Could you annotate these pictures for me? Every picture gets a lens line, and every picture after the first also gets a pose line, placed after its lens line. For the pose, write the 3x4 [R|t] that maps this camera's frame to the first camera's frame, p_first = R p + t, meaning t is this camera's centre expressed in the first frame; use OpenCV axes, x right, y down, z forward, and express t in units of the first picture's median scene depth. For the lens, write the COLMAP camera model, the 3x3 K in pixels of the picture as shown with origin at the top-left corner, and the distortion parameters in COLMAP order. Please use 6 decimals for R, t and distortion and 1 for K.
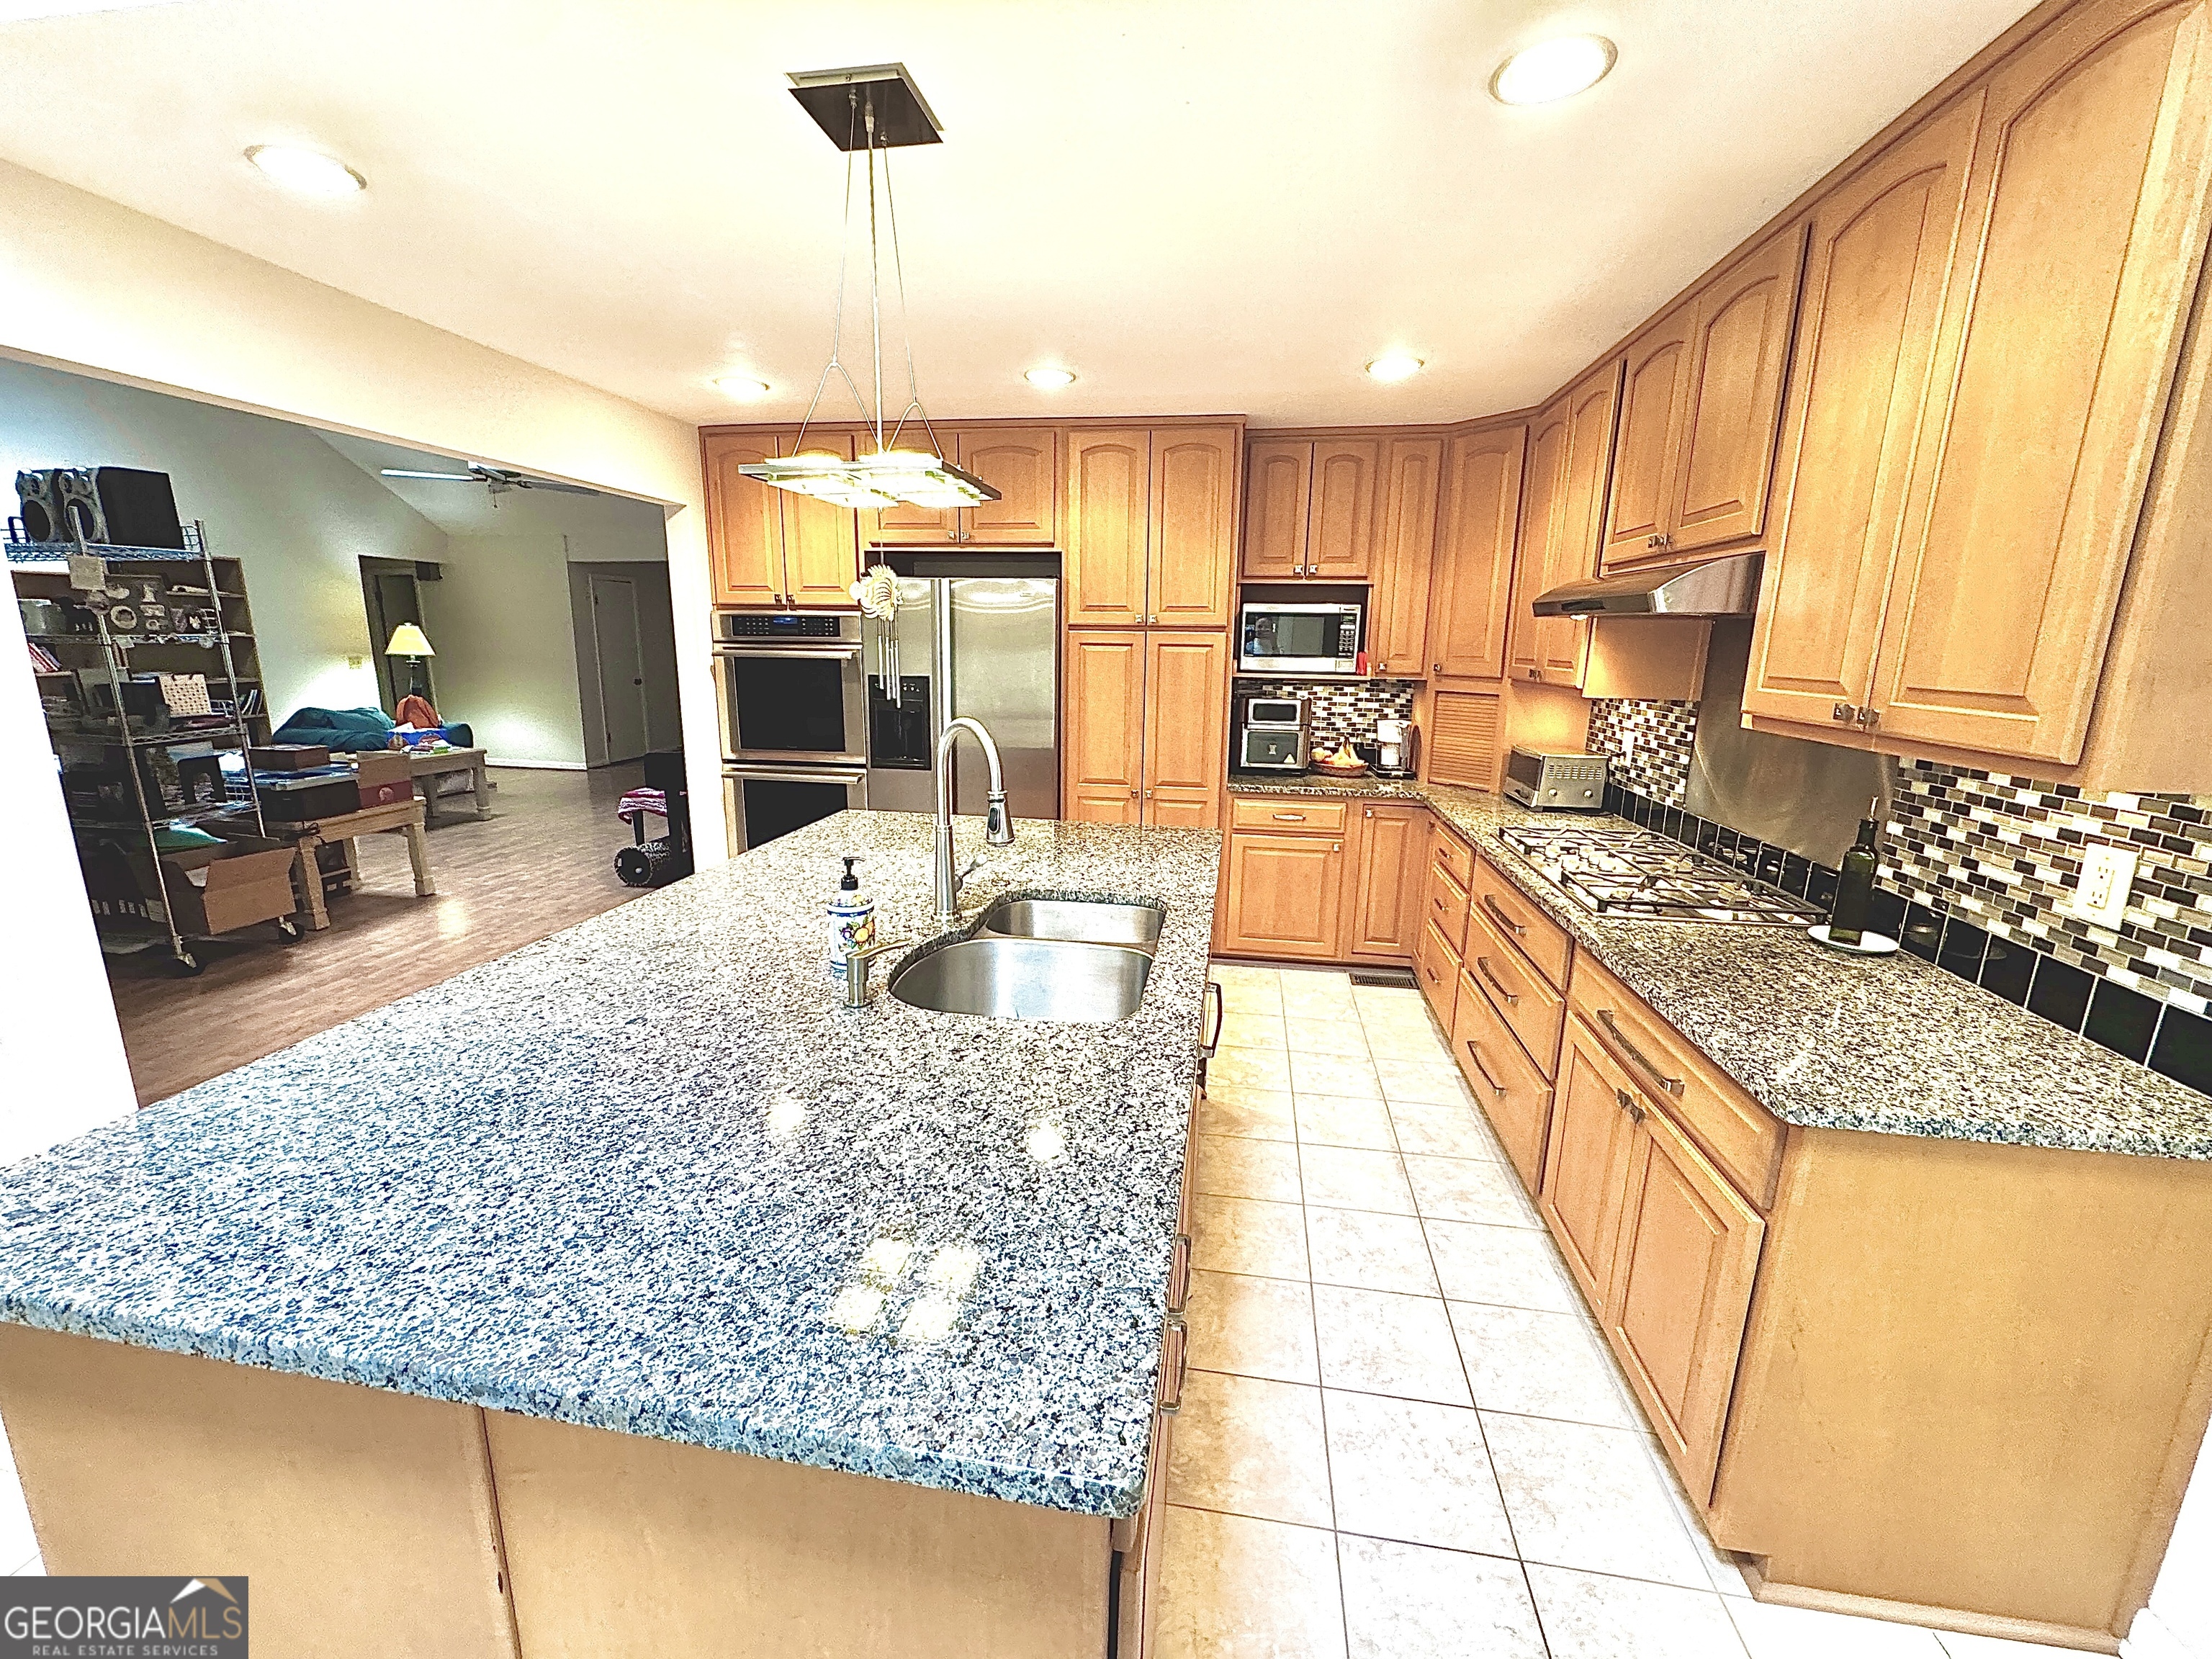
lens RADIAL K [[879.5, 0, 1104.9], [0, 879.5, 820.6], [0, 0, 1]] dist [-0.000973, -0.000127]
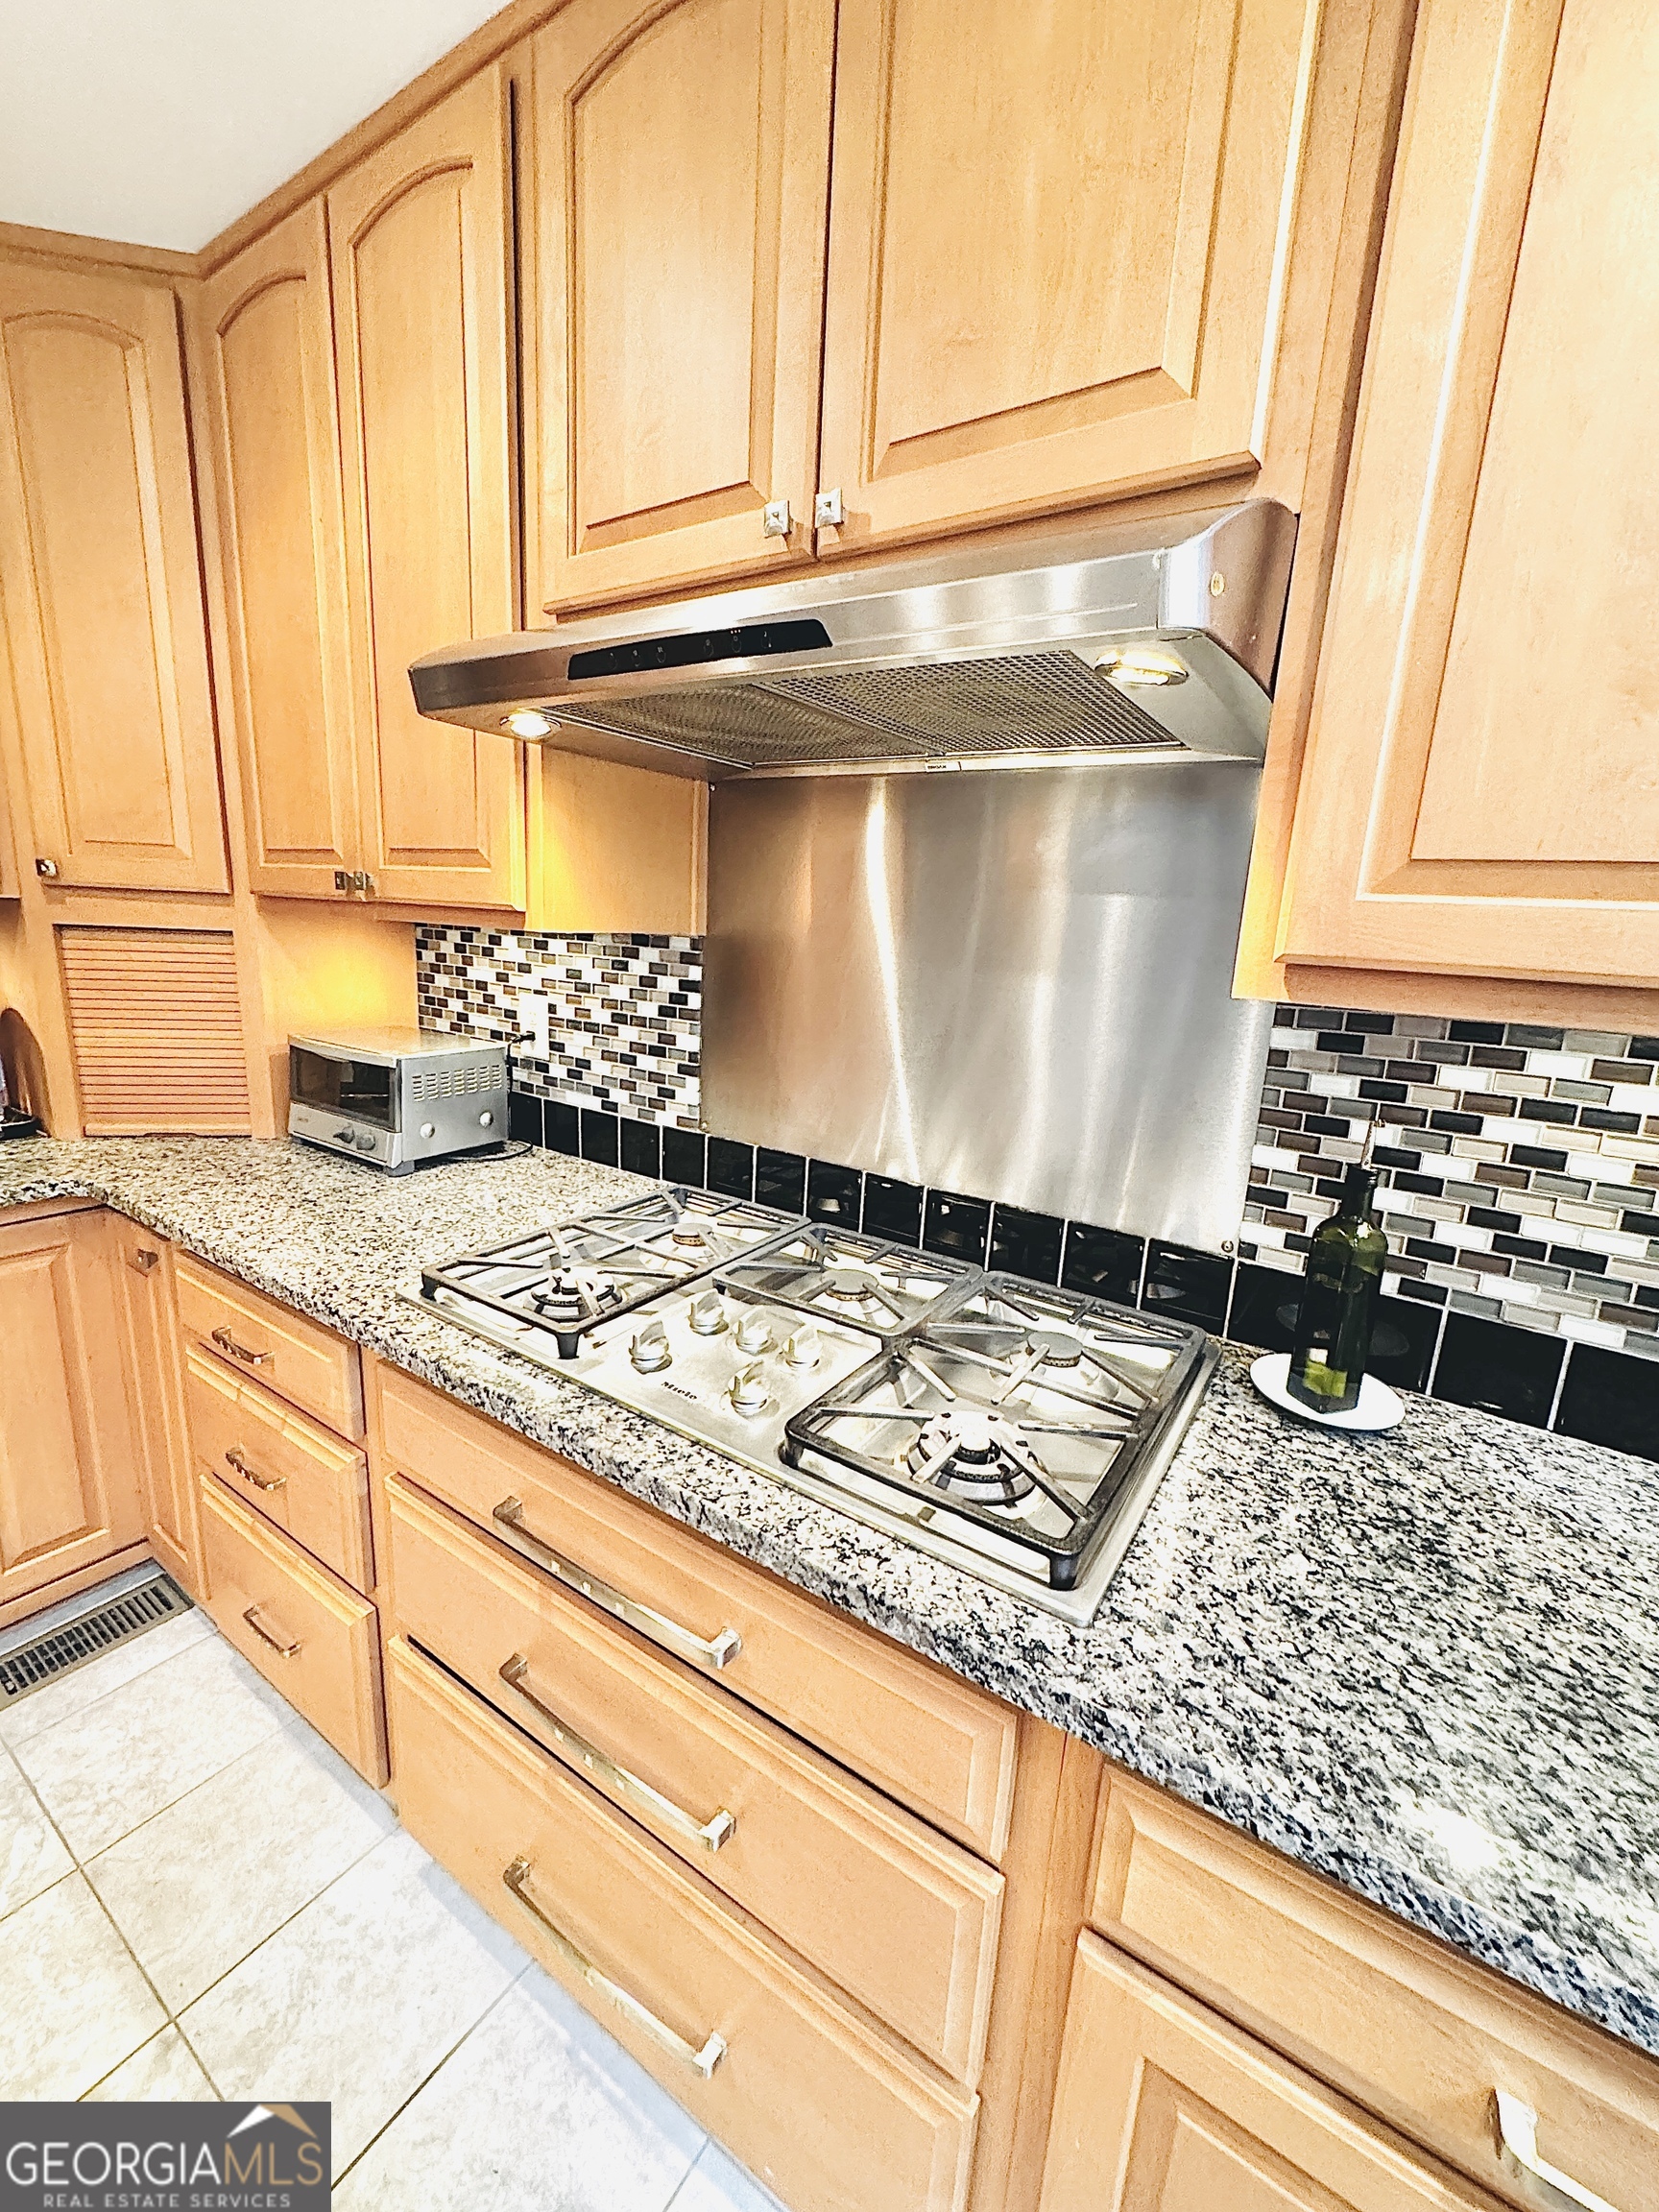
lens RADIAL K [[879.5, 0, 832.2], [0, 879.5, 1100.4], [0, 0, 1]] dist [-0.000973, -0.000127]
pose [[0.419528, -0.186008, 0.888481, 0.186295], [0.143648, 0.980051, 0.137350, -0.090108], [-0.896305, 0.070006, 0.437878, 0.633028]]
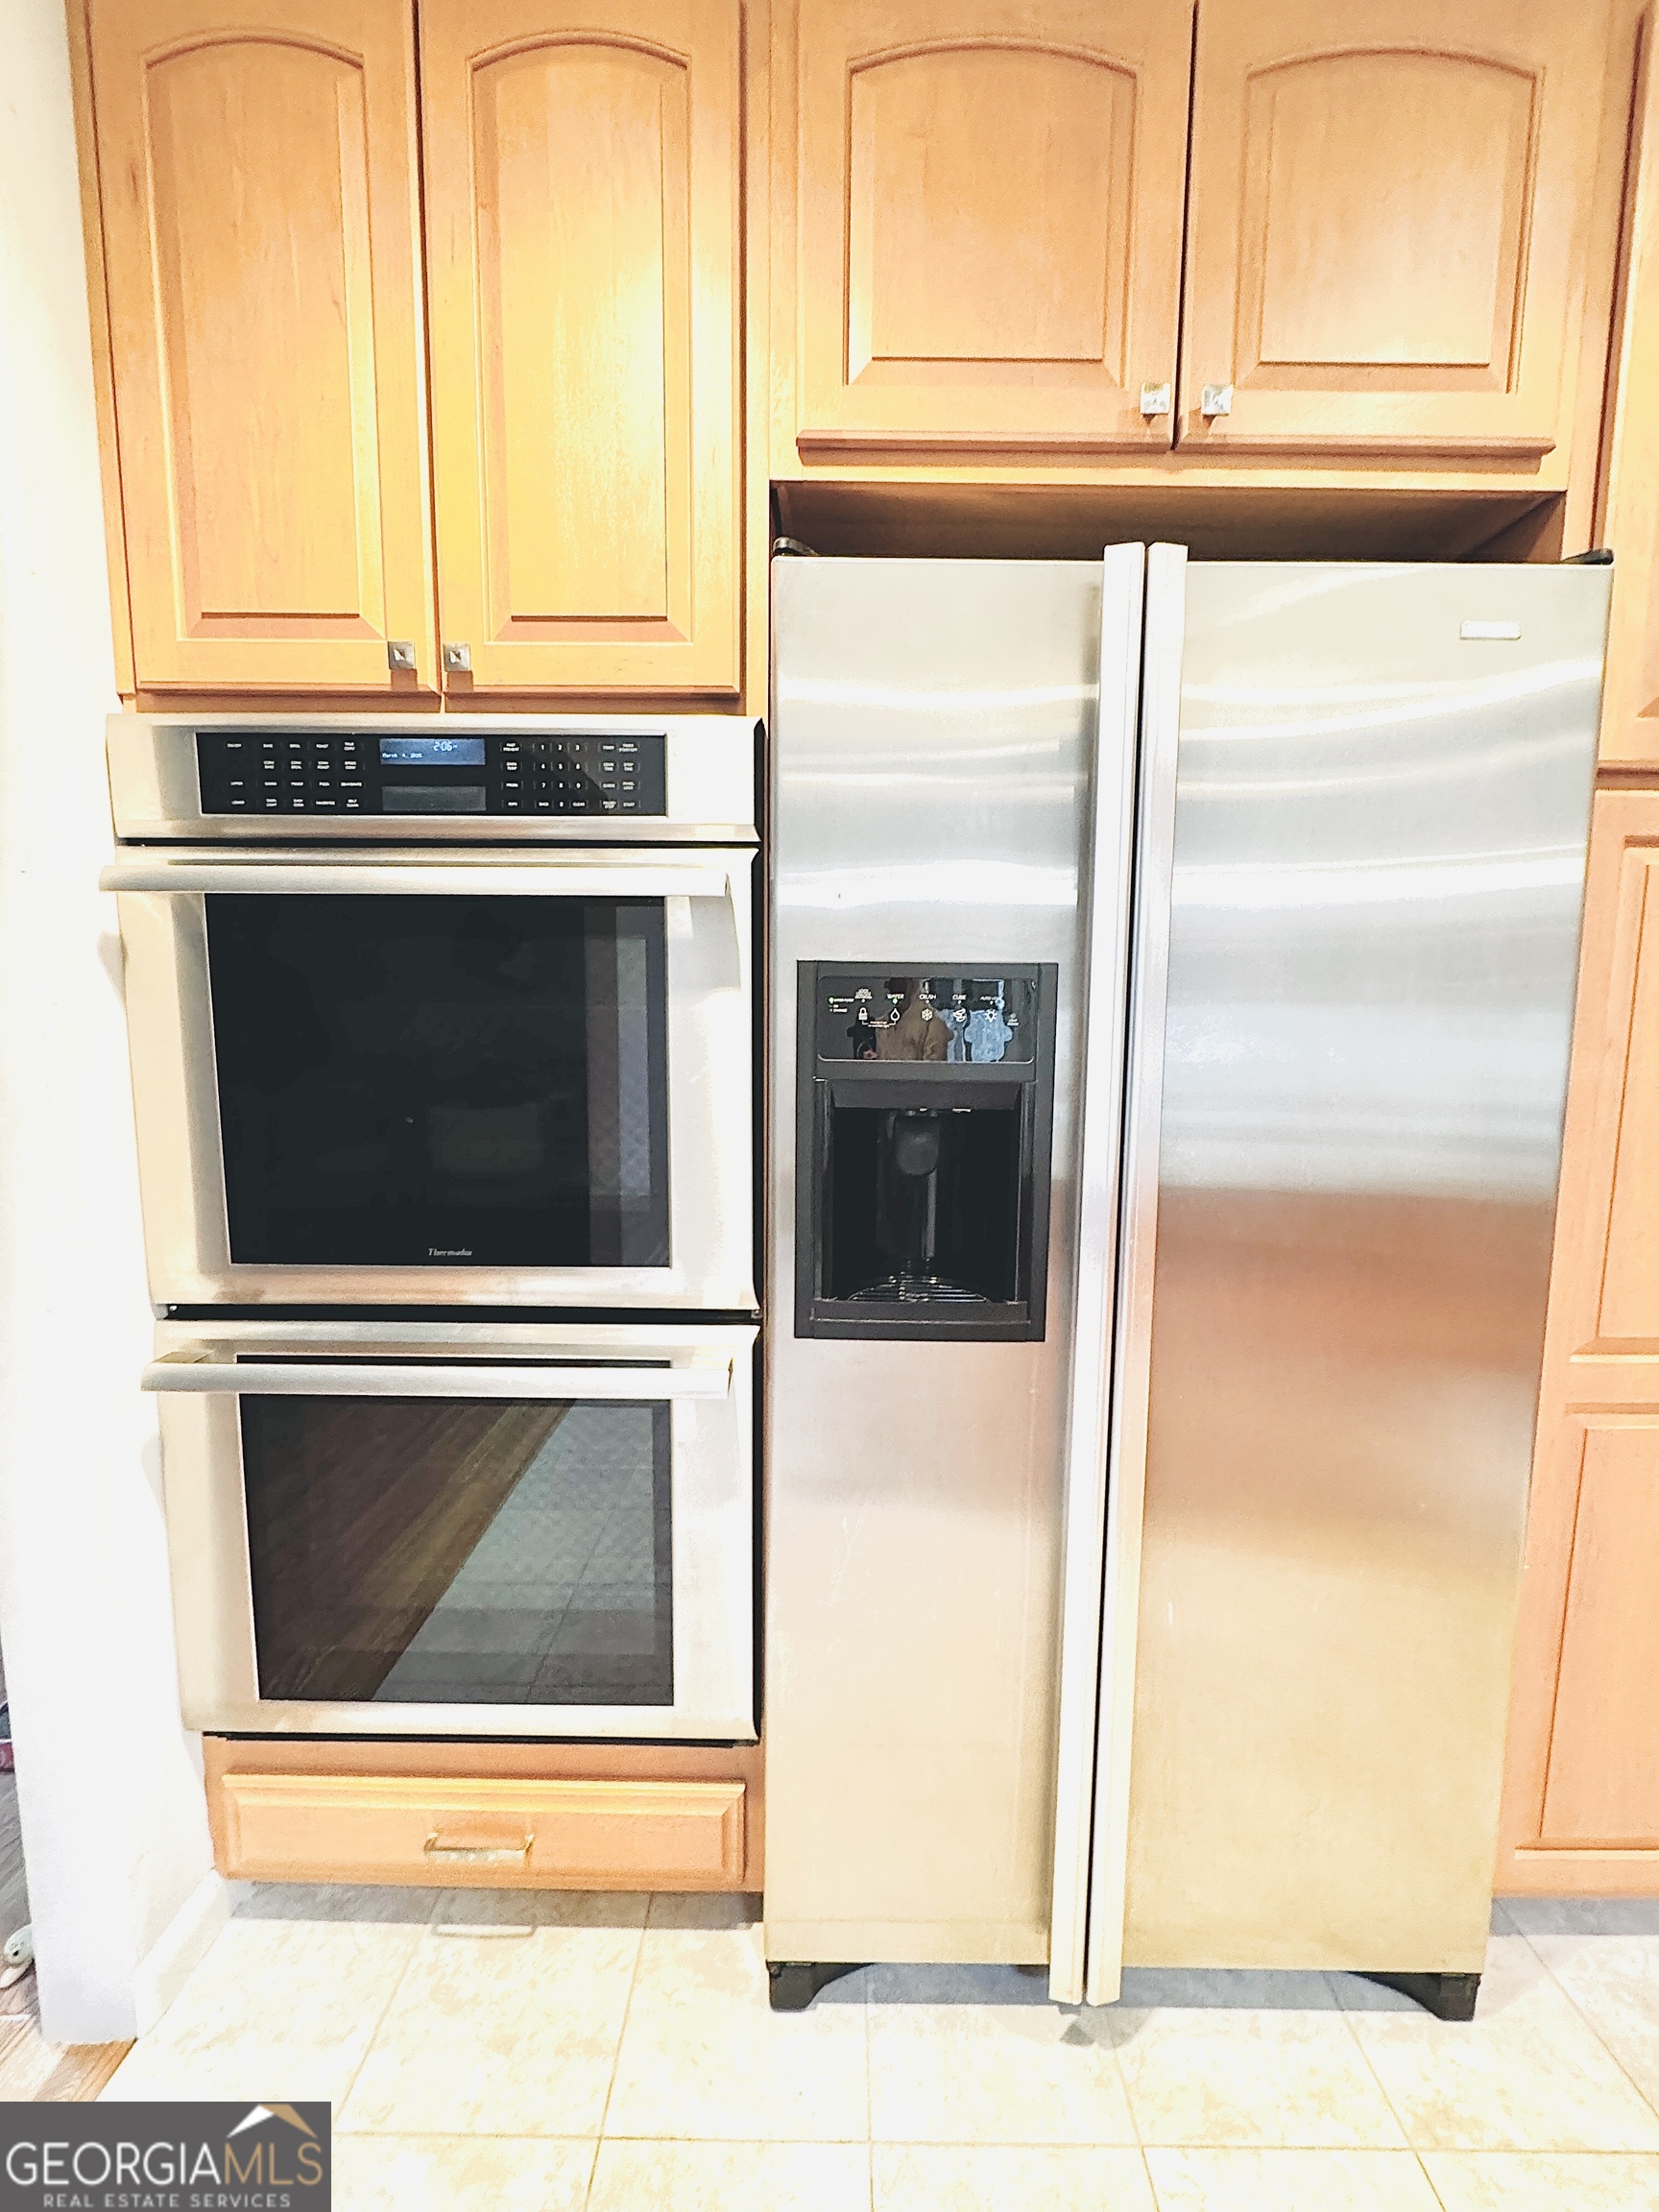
lens RADIAL K [[879.5, 0, 848.9], [0, 879.5, 1101.7], [0, 0, 1]] dist [-0.000973, -0.000127]
pose [[0.990246, -0.022330, 0.137531, -0.373587], [0.035326, 0.995059, -0.092792, -0.134802], [-0.134779, 0.096745, 0.986141, 0.987647]]
